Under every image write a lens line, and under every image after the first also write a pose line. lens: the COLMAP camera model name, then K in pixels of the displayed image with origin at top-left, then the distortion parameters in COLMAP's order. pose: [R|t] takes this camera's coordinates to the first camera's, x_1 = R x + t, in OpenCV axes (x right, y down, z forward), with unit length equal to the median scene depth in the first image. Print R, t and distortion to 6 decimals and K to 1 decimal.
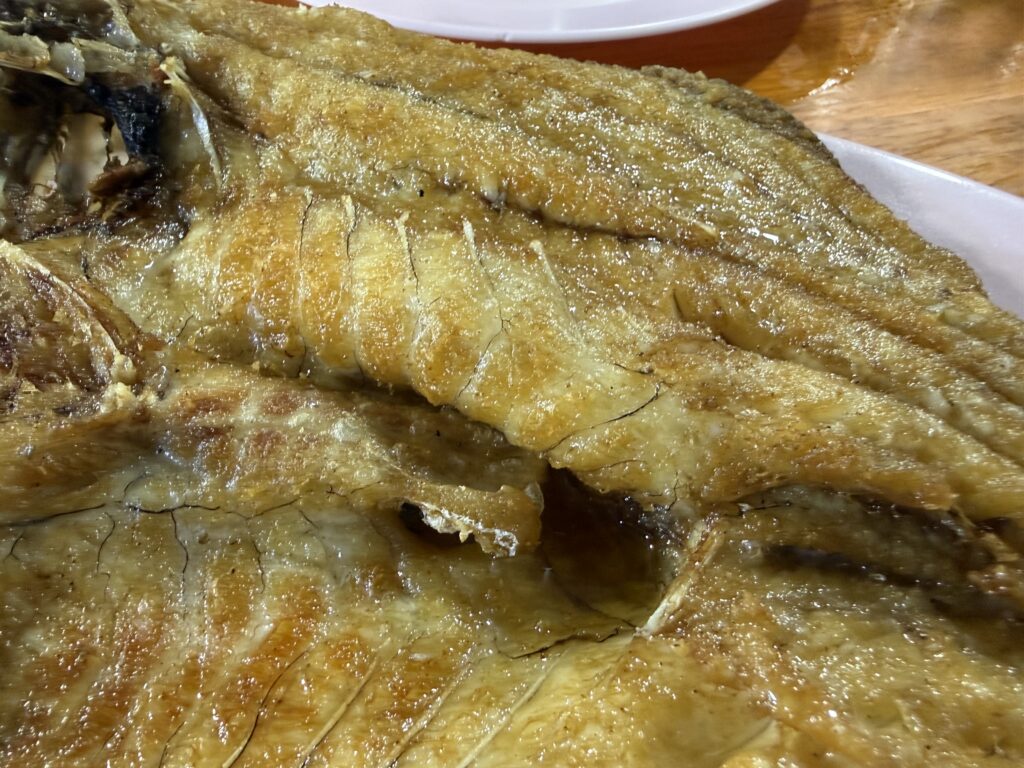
lens RADIAL K [[813.5, 0, 423.0], [0, 813.5, 384.4], [0, 0, 1]] dist [-0.001311, 0.001178]
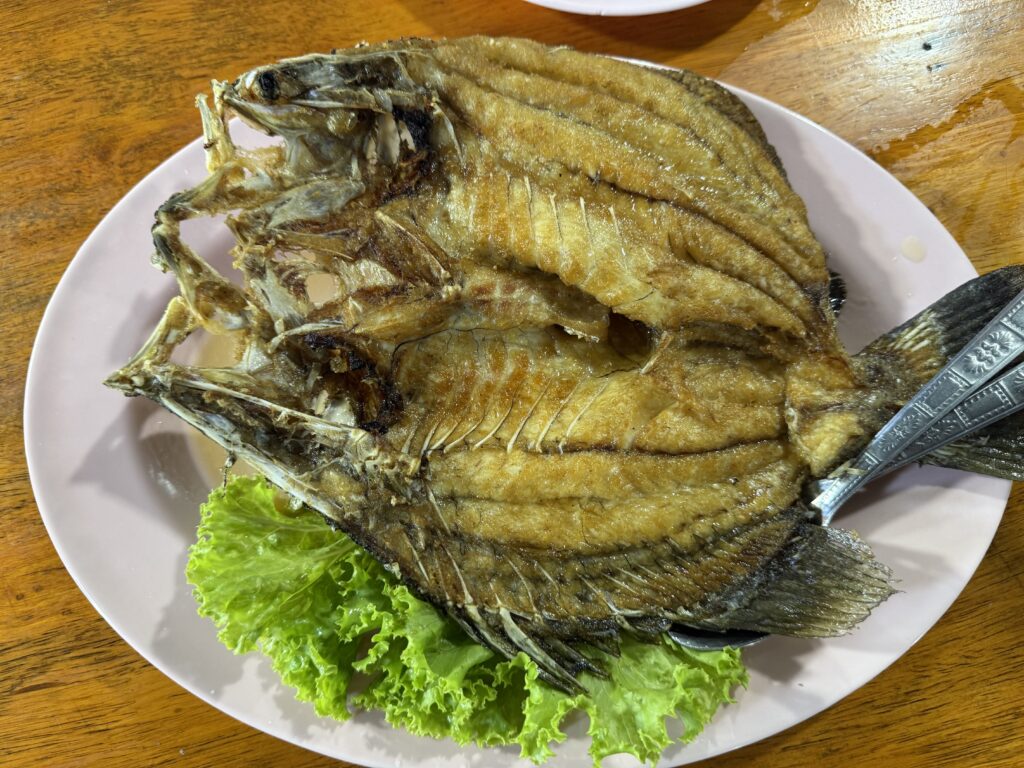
lens RADIAL K [[735.3, 0, 512.0], [0, 735.3, 384.0], [0, 0, 1]] dist [0.032787, -0.001486]
pose [[0.999656, -0.025992, -0.003633, -0.168293], [0.024460, 0.872512, 0.487980, -0.864483], [-0.009514, -0.487900, 0.872847, -1.203167]]
